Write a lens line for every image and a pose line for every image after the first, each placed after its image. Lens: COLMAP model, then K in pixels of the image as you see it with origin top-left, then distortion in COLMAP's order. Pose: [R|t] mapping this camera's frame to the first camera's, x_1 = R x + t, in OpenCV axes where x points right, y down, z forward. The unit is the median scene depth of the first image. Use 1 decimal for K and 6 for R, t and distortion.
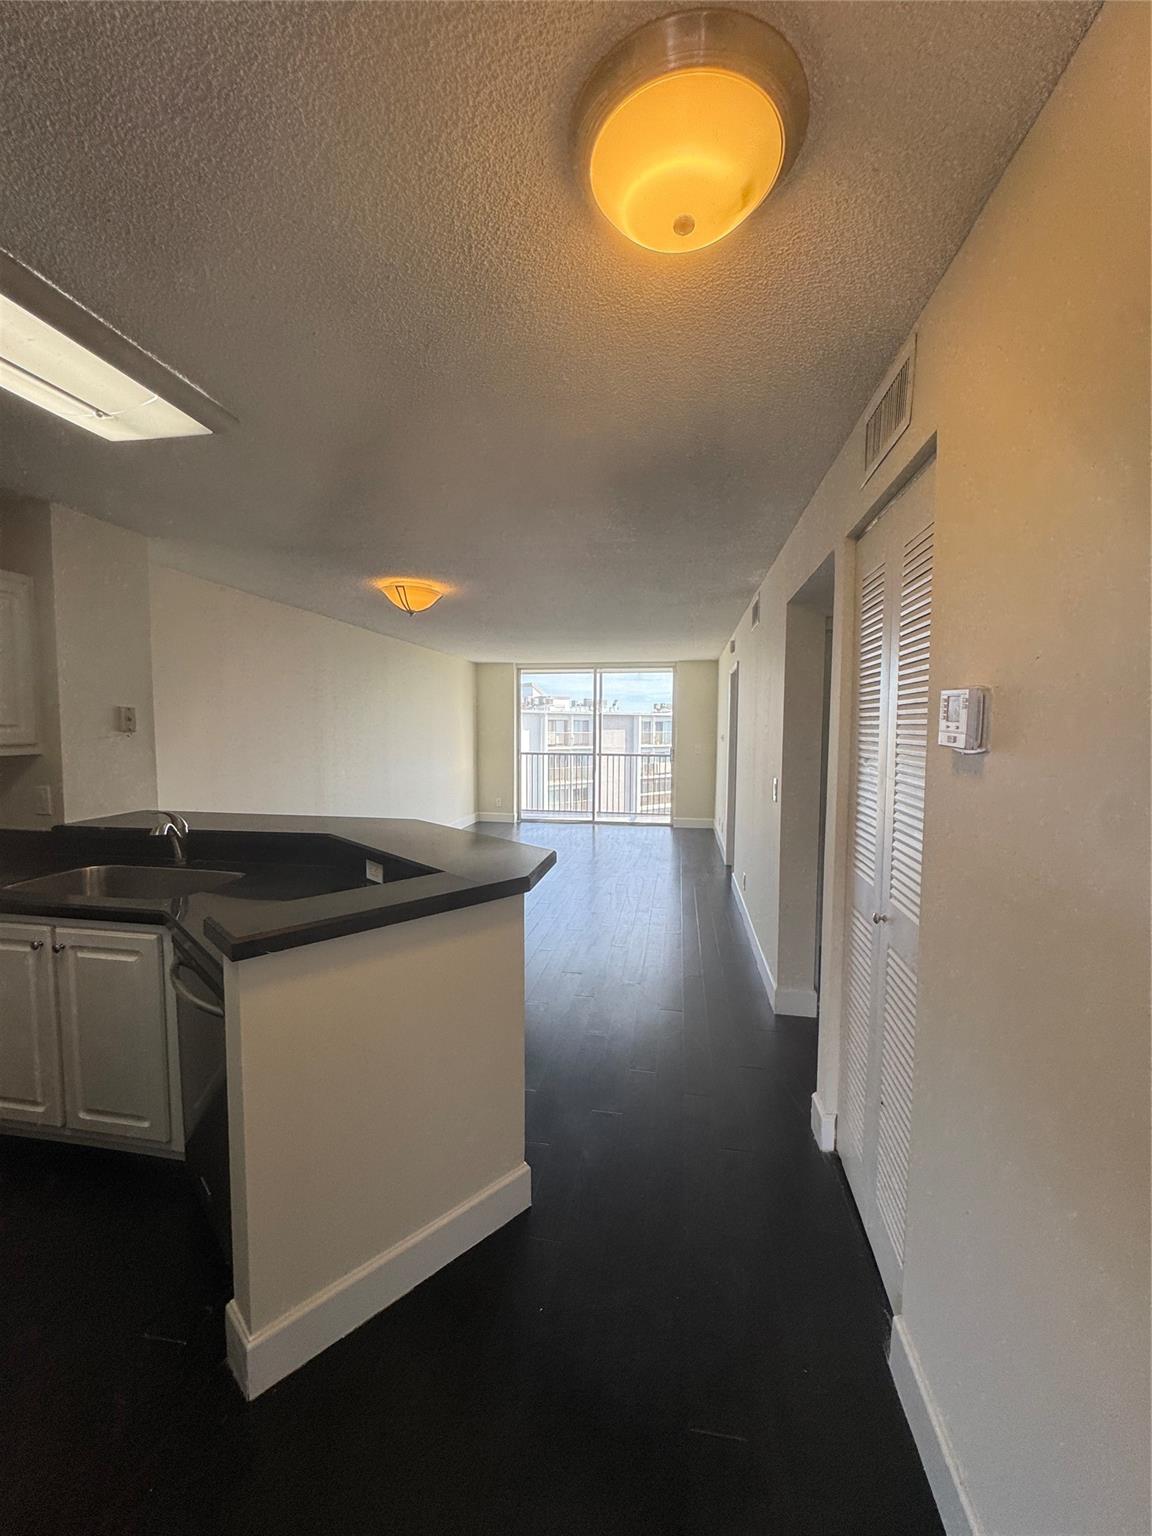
lens RADIAL K [[613.3, 0, 579.2], [0, 613.3, 765.9], [0, 0, 1]] dist [0.001483, -0.000111]
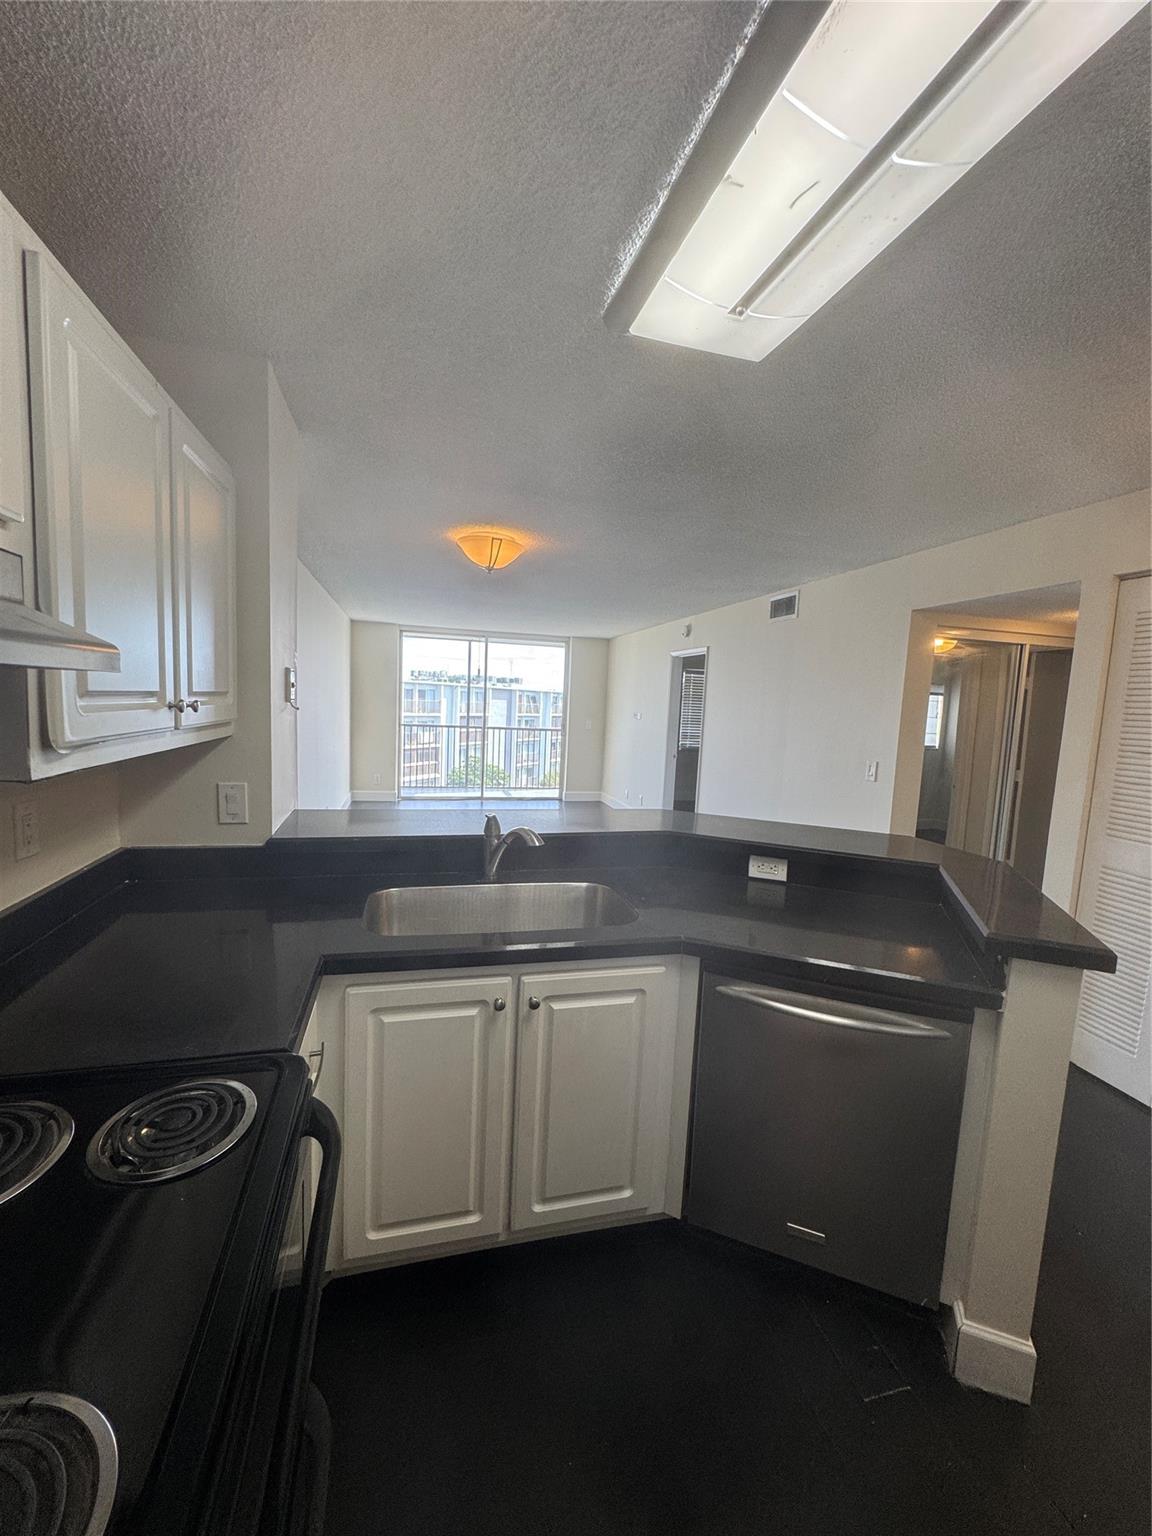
lens RADIAL K [[613.3, 0, 579.2], [0, 613.3, 765.9], [0, 0, 1]] dist [0.001483, -0.000111]
pose [[0.910720, -0.007552, 0.412955, -0.232794], [-0.013238, 0.998785, 0.047459, -0.006356], [-0.412812, -0.048689, 0.909514, 0.064232]]
